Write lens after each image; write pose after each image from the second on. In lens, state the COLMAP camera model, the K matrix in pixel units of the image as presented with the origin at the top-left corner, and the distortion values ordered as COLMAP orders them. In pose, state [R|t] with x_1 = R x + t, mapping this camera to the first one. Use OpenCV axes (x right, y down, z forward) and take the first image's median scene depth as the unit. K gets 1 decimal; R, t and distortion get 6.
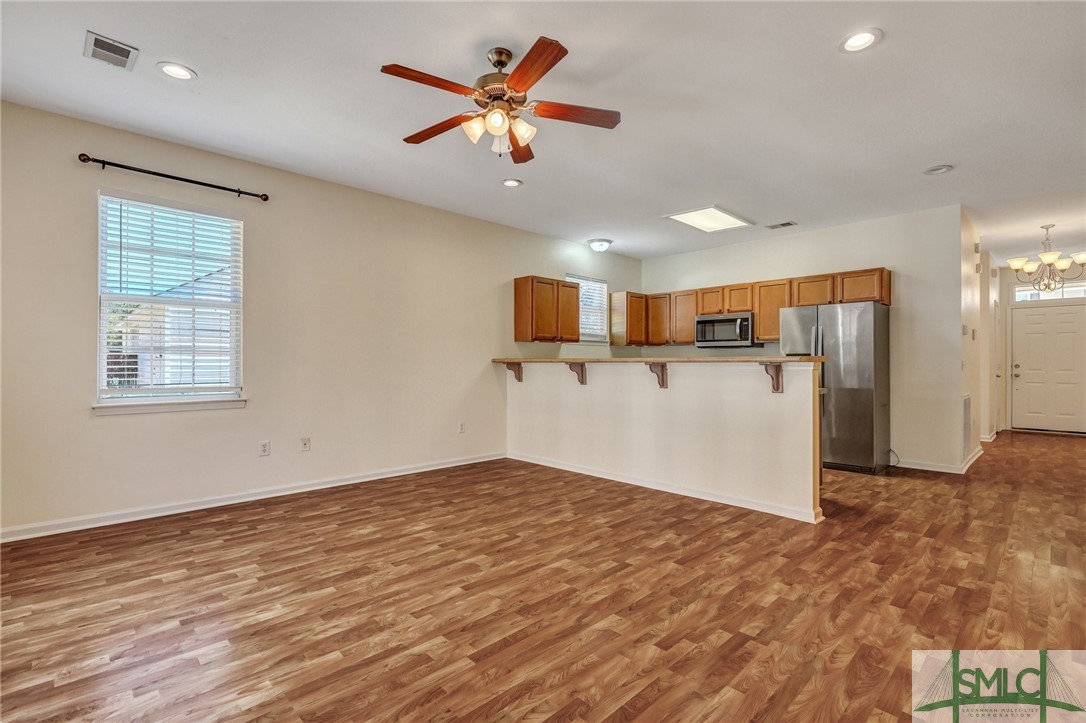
lens RADIAL K [[495.9, 0, 544.6], [0, 495.9, 361.0], [0, 0, 1]] dist [-0.001413, 0.000416]
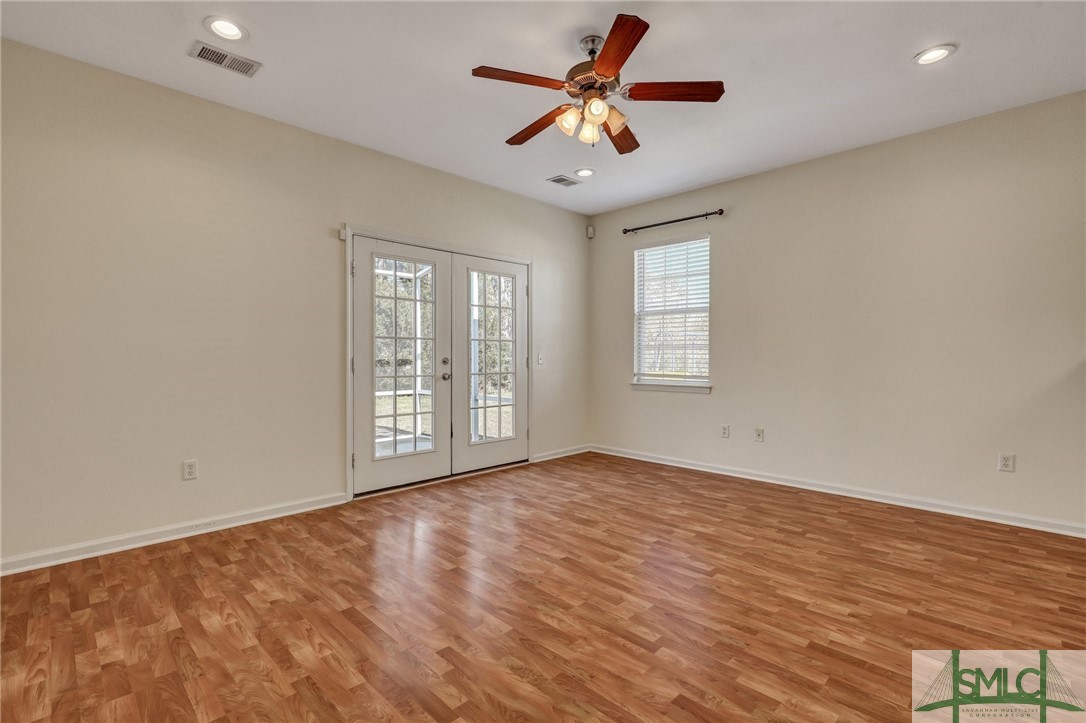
lens RADIAL K [[495.9, 0, 542.4], [0, 495.9, 362.0], [0, 0, 1]] dist [-0.001413, 0.000416]
pose [[0.016131, 0.011419, -0.999805, 0.659668], [0.003667, 0.999927, 0.011480, 0.002406], [0.999863, -0.003852, 0.016088, 0.649165]]
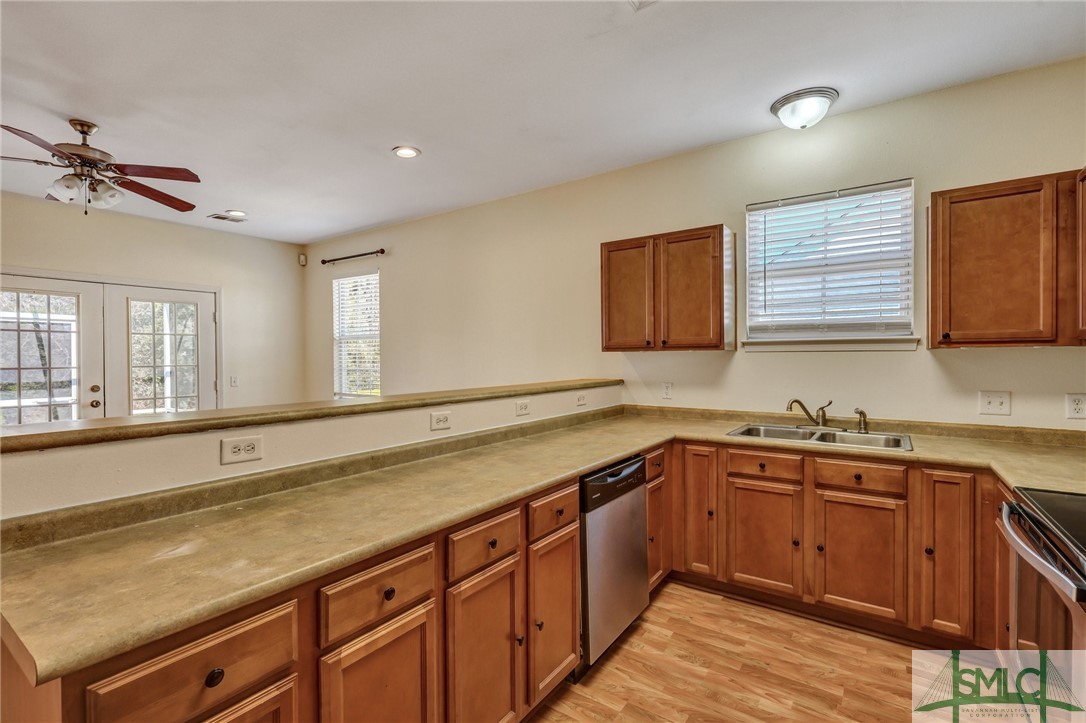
lens RADIAL K [[495.9, 0, 542.2], [0, 495.9, 362.2], [0, 0, 1]] dist [-0.001413, 0.000416]
pose [[0.192899, 0.008523, -0.981182, 0.896274], [0.010283, 0.999890, 0.010707, -0.057492], [0.981165, -0.012155, 0.192790, 1.321140]]
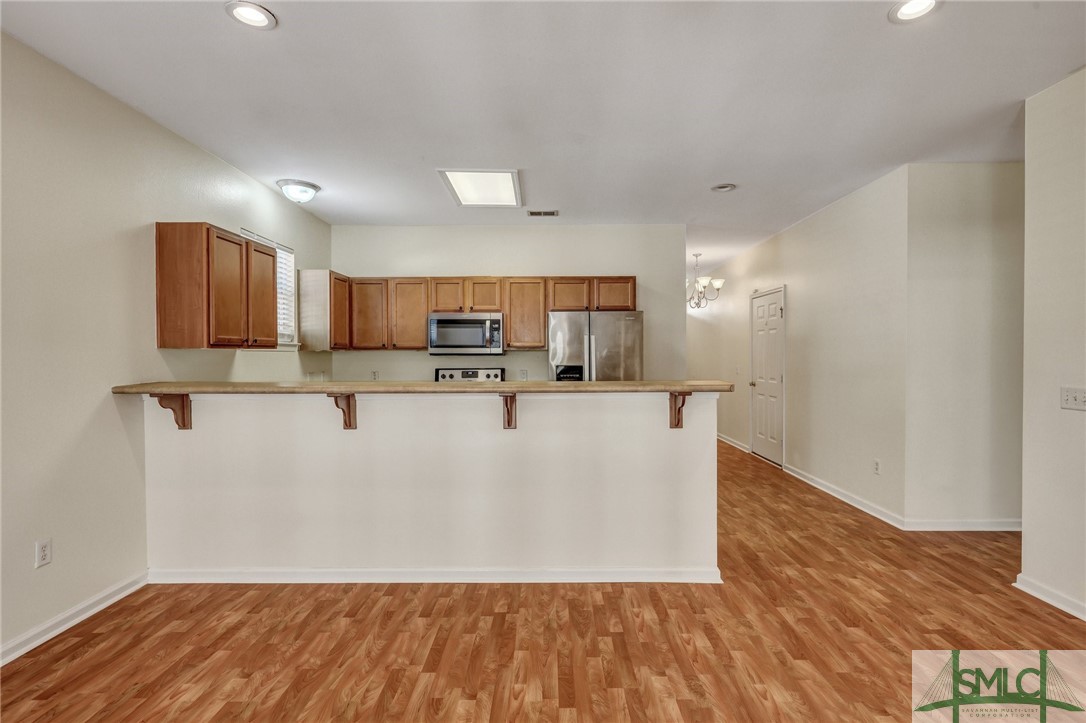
lens RADIAL K [[537.6, 0, 544.5], [0, 537.6, 361.3], [0, 0, 1]] dist [-0.000385, -0.001022]
pose [[0.699774, -0.013549, 0.714236, -0.297172], [0.001073, 0.999839, 0.017915, -0.059923], [-0.714363, -0.011770, 0.699676, 0.570293]]
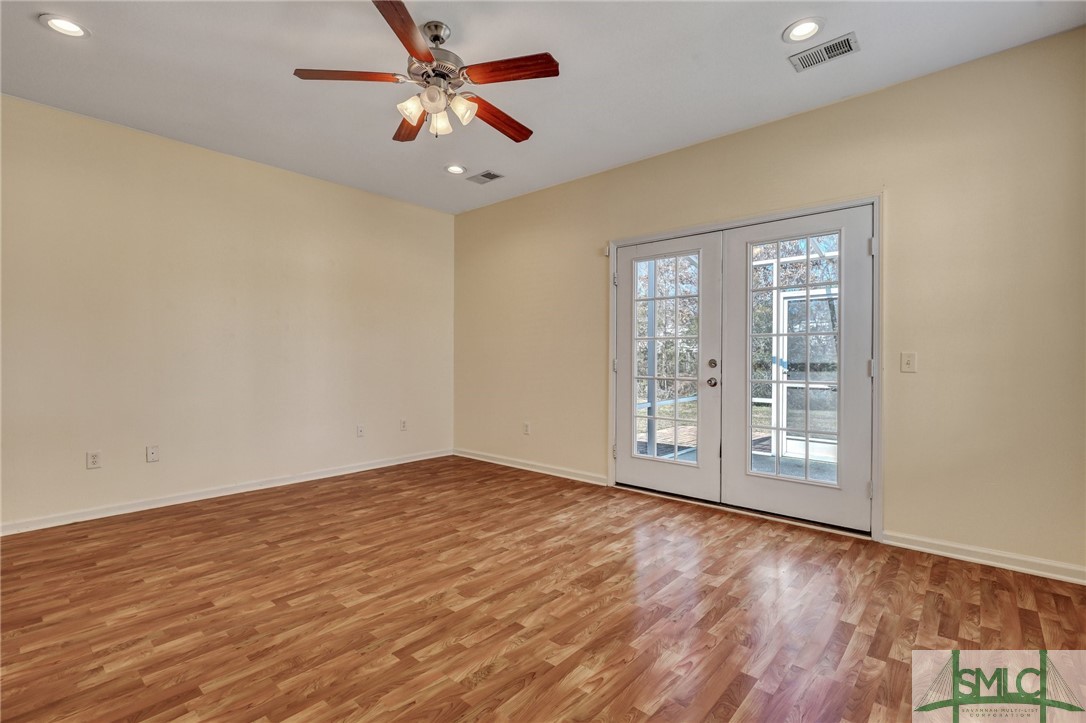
lens RADIAL K [[495.9, 0, 543.9], [0, 495.9, 362.8], [0, 0, 1]] dist [-0.001413, 0.000416]
pose [[-0.996844, -0.002311, -0.079347, -0.161287], [-0.002806, 0.999977, 0.006127, 0.006945], [0.079331, 0.006330, -0.996828, 1.438100]]
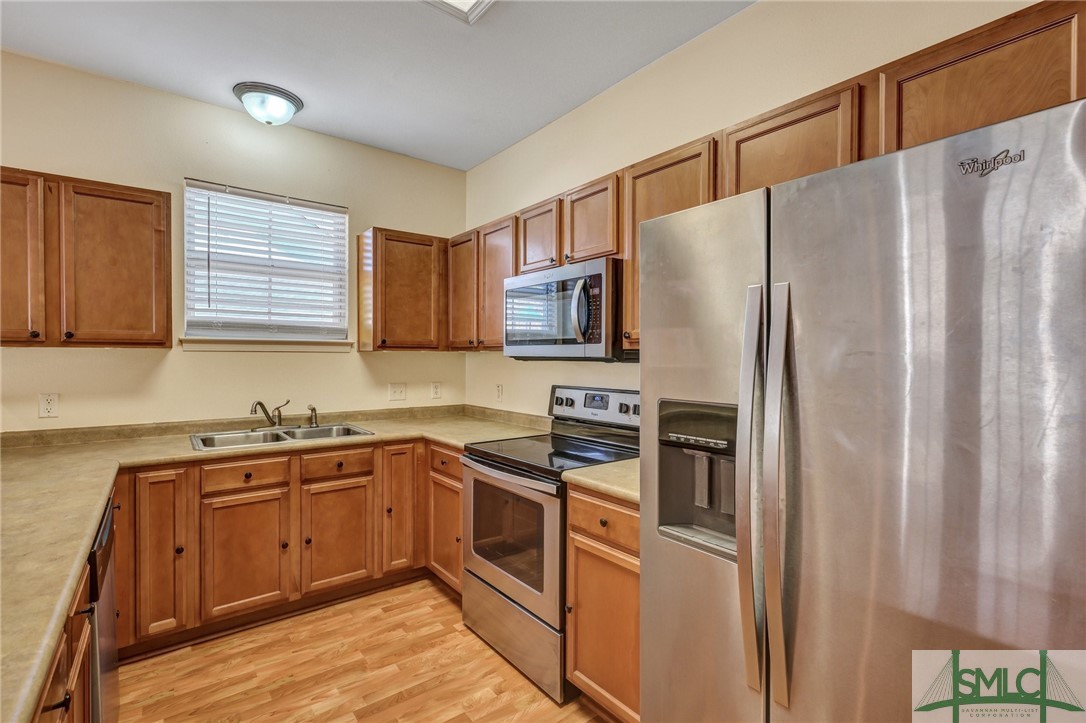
lens RADIAL K [[495.9, 0, 544.5], [0, 495.9, 362.2], [0, 0, 1]] dist [-0.001413, 0.000416]
pose [[0.994332, 0.003958, -0.106242, 0.713560], [-0.002190, 0.999857, 0.016757, -0.059360], [0.106293, -0.016430, 0.994199, 1.158767]]
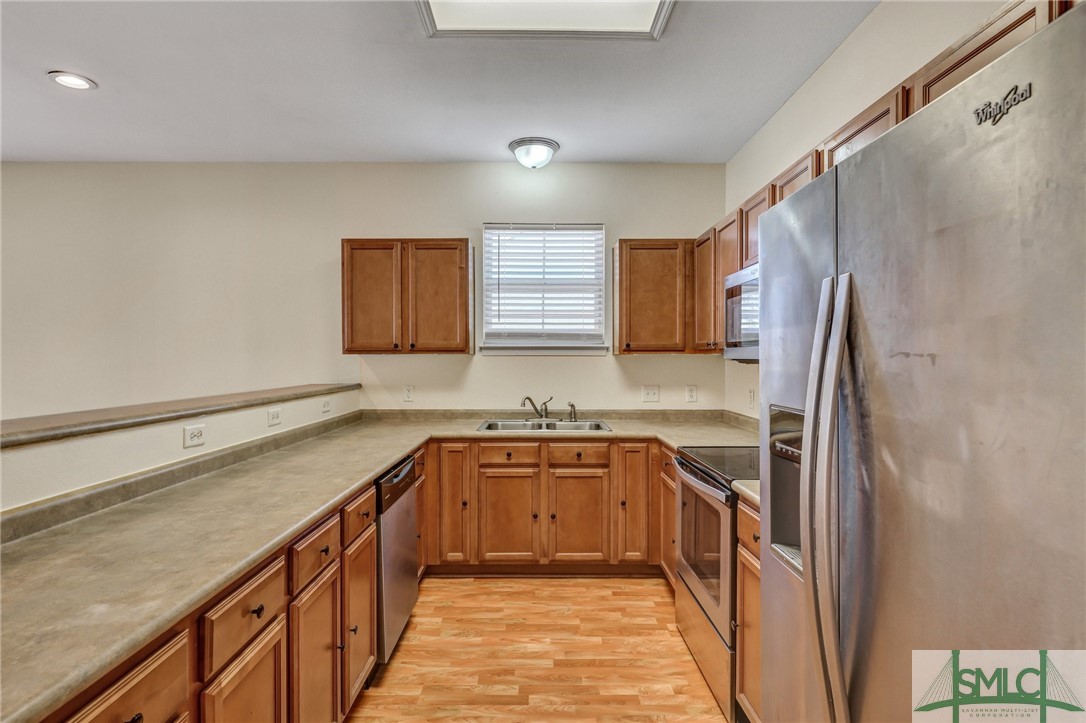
lens RADIAL K [[537.6, 0, 545.5], [0, 537.6, 362.6], [0, 0, 1]] dist [-0.000385, -0.001022]
pose [[0.726448, 0.003921, -0.687210, 0.916248], [0.004700, 0.999932, 0.010674, -0.059820], [0.687205, -0.010984, 0.726381, 1.159600]]
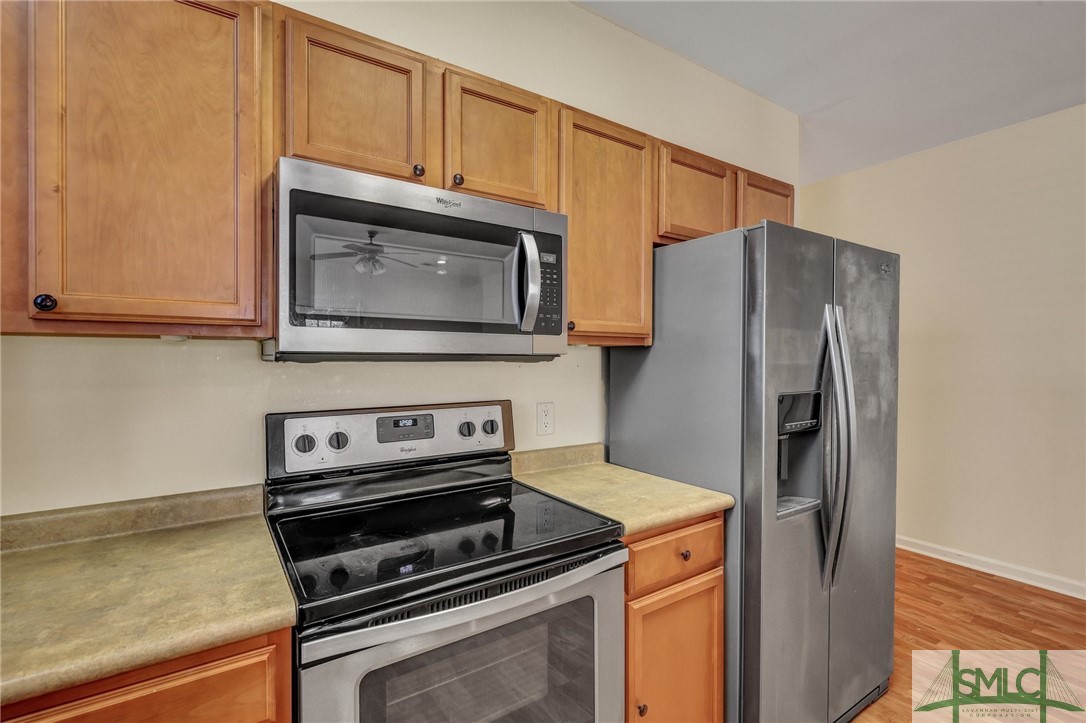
lens RADIAL K [[495.9, 0, 544.0], [0, 495.9, 363.5], [0, 0, 1]] dist [-0.001413, 0.000416]
pose [[0.177578, -0.013623, 0.984012, 0.311752], [-0.008082, 0.999850, 0.015301, -0.054212], [-0.984074, -0.010670, 0.177441, 1.684265]]
